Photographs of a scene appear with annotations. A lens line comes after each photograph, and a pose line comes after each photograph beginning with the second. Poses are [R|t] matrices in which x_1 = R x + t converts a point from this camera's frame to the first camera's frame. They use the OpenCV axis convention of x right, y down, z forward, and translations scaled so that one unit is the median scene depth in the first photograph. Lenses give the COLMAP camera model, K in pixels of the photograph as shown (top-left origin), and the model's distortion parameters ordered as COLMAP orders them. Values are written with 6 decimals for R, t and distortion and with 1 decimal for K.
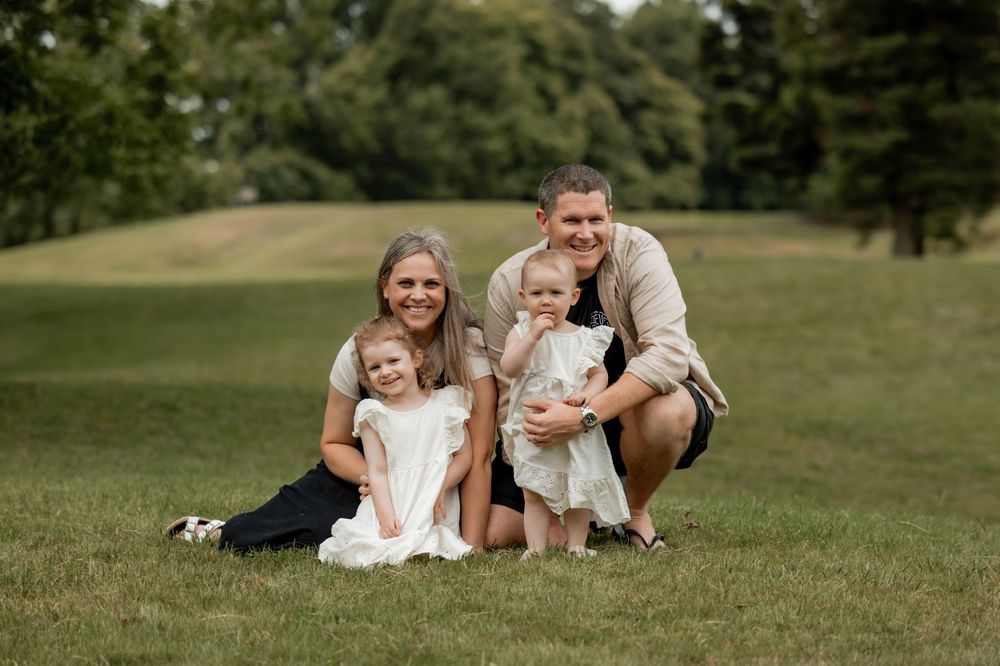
lens RADIAL K [[2759.3, 0, 466.1], [0, 2759.3, 367.7], [0, 0, 1]] dist [0.196817, 0.000000]
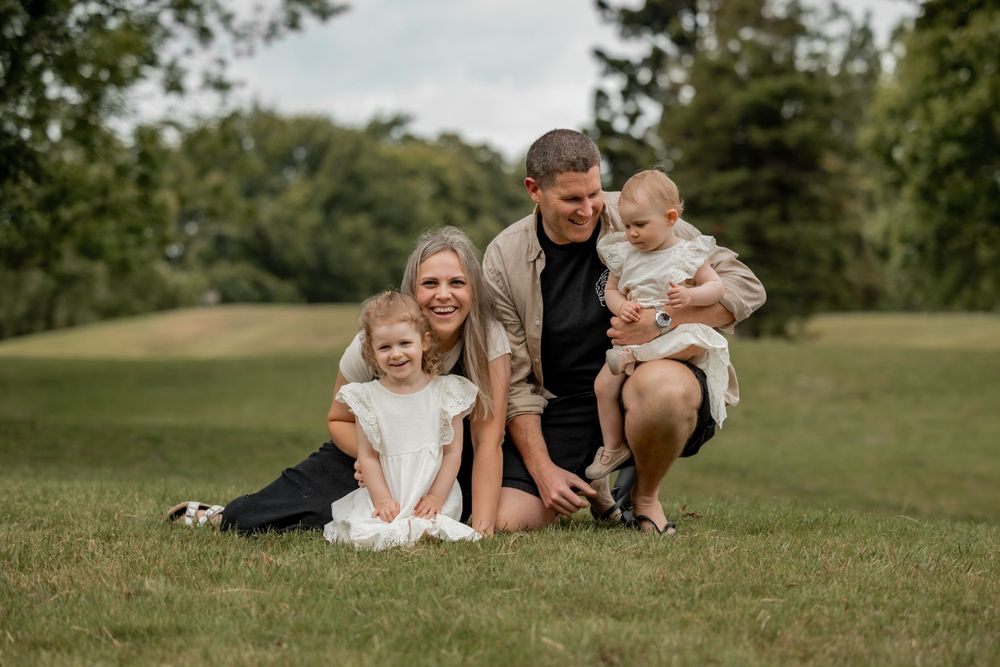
lens RADIAL K [[3174.0, 0, 513.2], [0, 3174.0, 362.3], [0, 0, 1]] dist [0.297402, 0.000000]
pose [[0.999940, 0.009885, -0.004623, 0.021102], [-0.009785, 0.999731, 0.021029, -0.021789], [0.004830, -0.020983, 0.999768, -0.141836]]
